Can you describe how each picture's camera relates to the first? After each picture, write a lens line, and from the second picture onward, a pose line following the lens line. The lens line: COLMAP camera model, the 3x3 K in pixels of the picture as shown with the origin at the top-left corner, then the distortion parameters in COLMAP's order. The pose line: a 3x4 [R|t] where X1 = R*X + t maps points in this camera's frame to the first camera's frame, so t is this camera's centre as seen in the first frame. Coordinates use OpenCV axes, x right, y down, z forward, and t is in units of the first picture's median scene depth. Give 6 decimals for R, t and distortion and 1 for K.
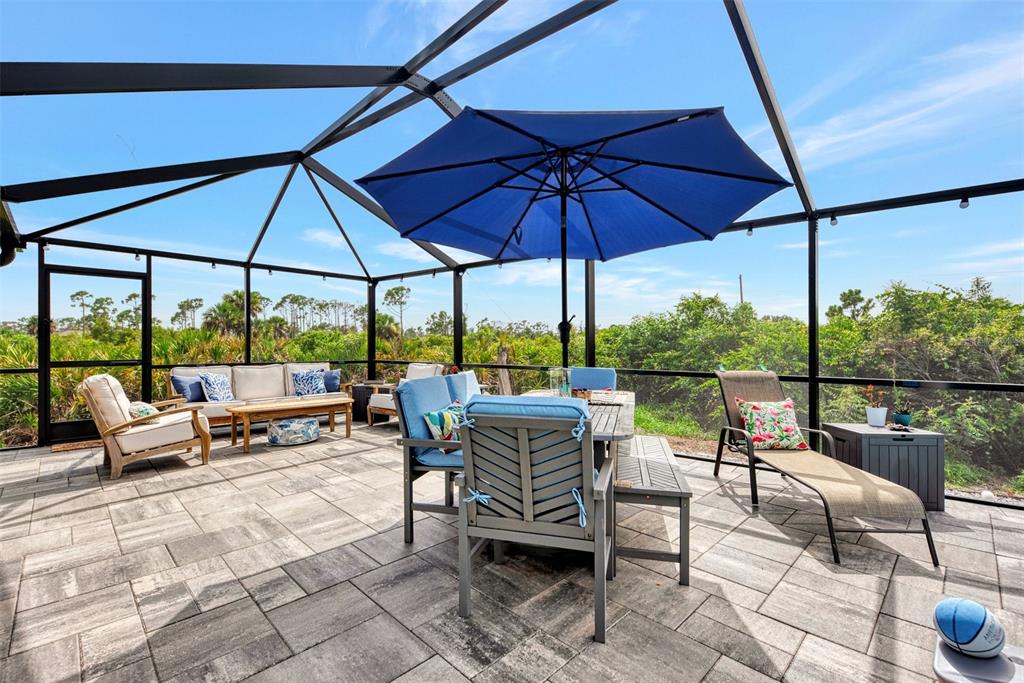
lens RADIAL K [[443.6, 0, 515.2], [0, 443.6, 346.2], [0, 0, 1]] dist [0.000302, -0.000242]
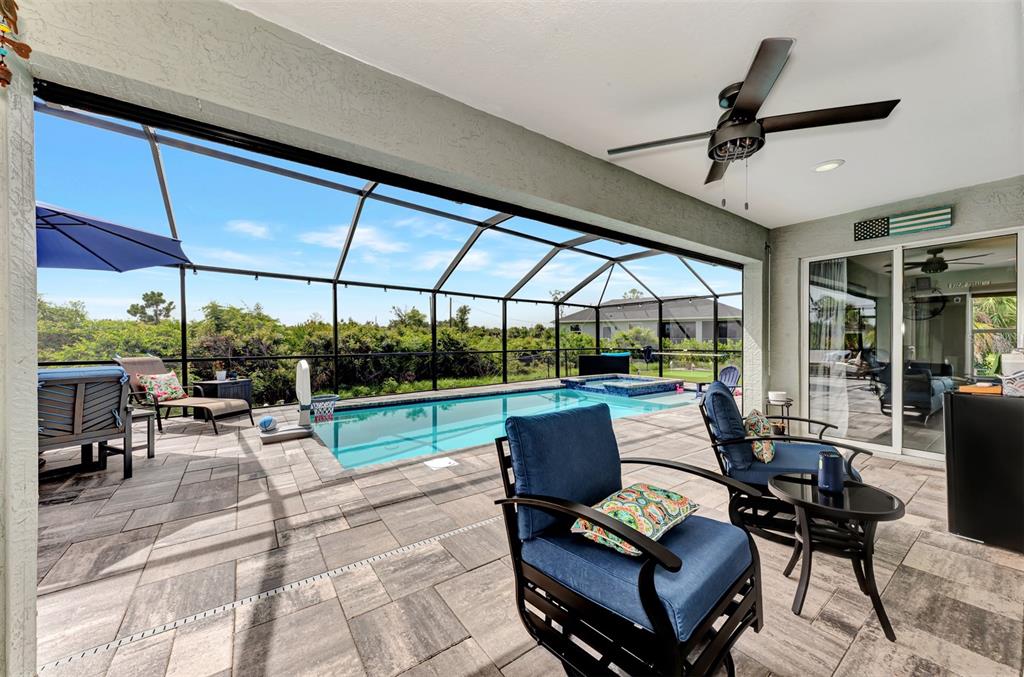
lens RADIAL K [[376.4, 0, 513.1], [0, 376.4, 339.2], [0, 0, 1]] dist [0.003280, 0.000355]
pose [[0.148583, 0.003280, 0.988894, -0.369226], [0.003085, 0.999988, -0.003780, 0.000734], [-0.988895, 0.003613, 0.148572, -0.307530]]
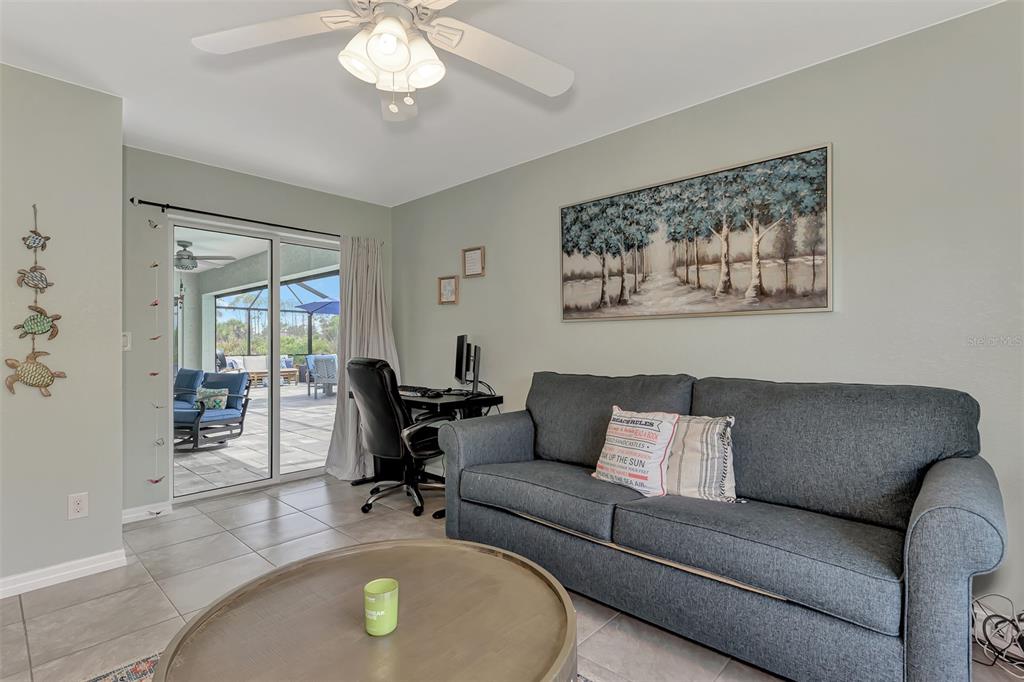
lens RADIAL K [[492.5, 0, 512.0], [0, 492.5, 341.0], [0, 0, 1]] dist [-0.000884, -0.000433]
pose [[0.999213, -0.001981, 0.039617, 0.583241], [0.002370, 0.999949, -0.009794, -0.002840], [-0.039595, 0.009880, 0.999167, -1.455720]]
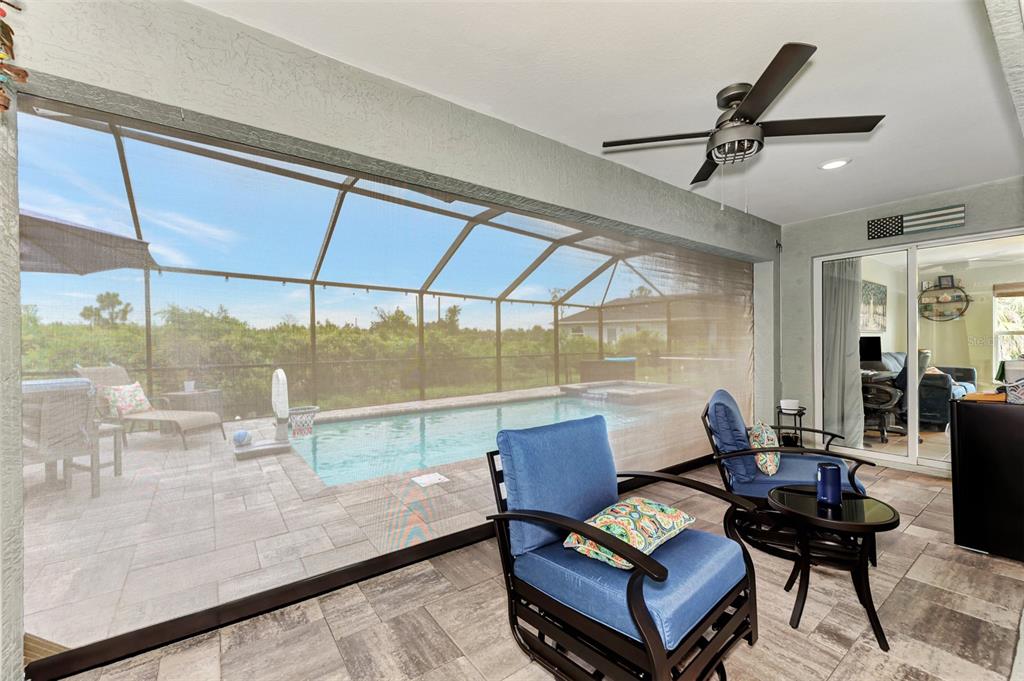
lens RADIAL K [[417.6, 0, 512.7], [0, 417.6, 343.0], [0, 0, 1]] dist [-0.001698, -0.000580]
pose [[0.138843, 0.000130, 0.990314, -0.388795], [0.009149, 0.999957, -0.001414, -0.004867], [-0.990272, 0.009257, 0.138836, -0.313267]]
